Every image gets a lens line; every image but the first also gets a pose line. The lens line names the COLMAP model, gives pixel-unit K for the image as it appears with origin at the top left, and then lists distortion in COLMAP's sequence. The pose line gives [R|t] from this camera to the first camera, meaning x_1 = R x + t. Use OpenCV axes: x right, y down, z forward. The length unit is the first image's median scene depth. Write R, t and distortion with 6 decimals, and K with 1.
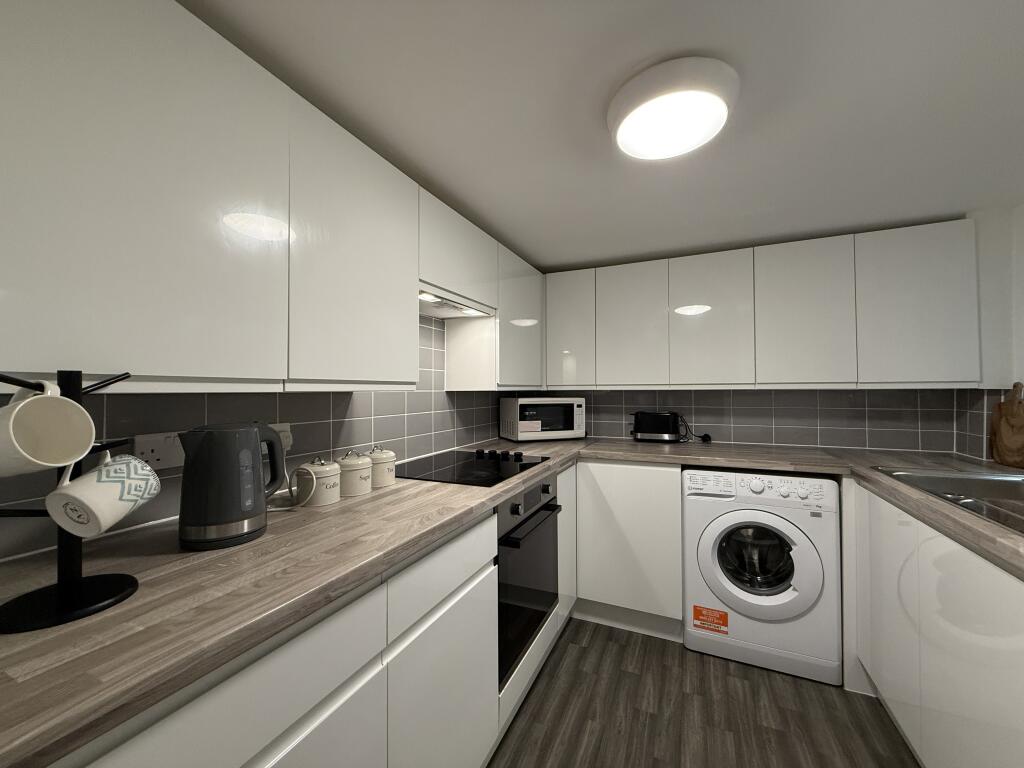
lens RADIAL K [[406.8, 0, 511.5], [0, 406.8, 383.9], [0, 0, 1]] dist [0.004031, -0.001342]
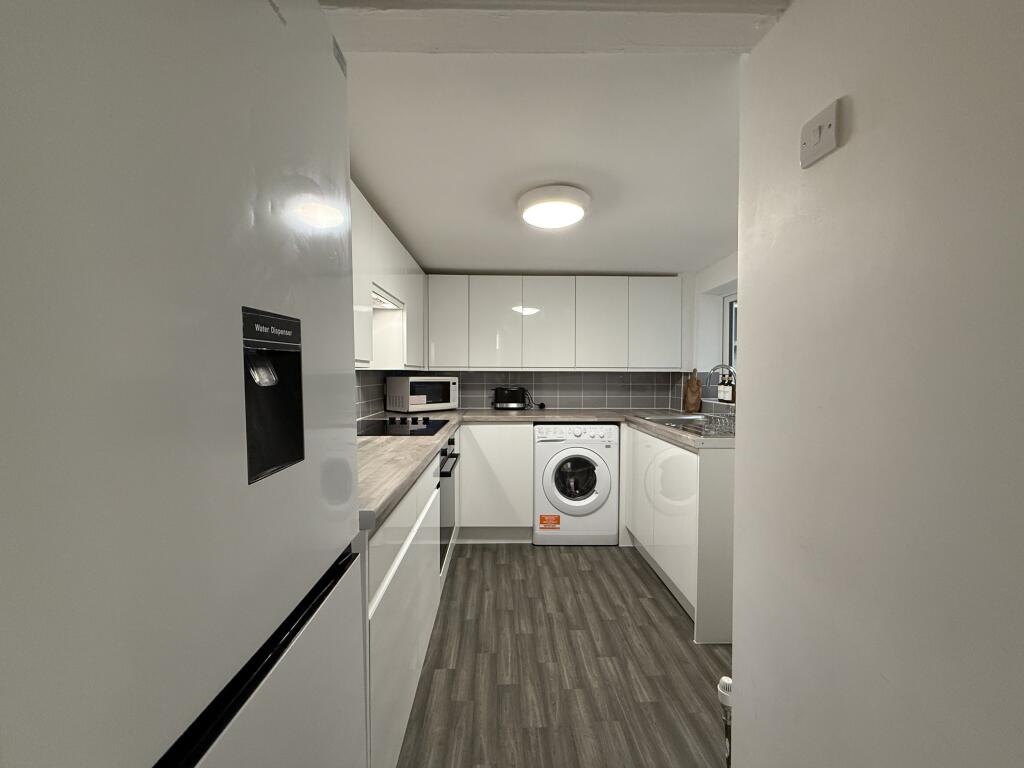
lens RADIAL K [[406.8, 0, 510.9], [0, 406.8, 383.2], [0, 0, 1]] dist [0.004031, -0.001342]
pose [[0.899099, -0.002256, 0.437740, -0.301363], [-0.013874, 0.999337, 0.033648, 0.011436], [-0.437526, -0.036326, 0.898472, -0.278217]]
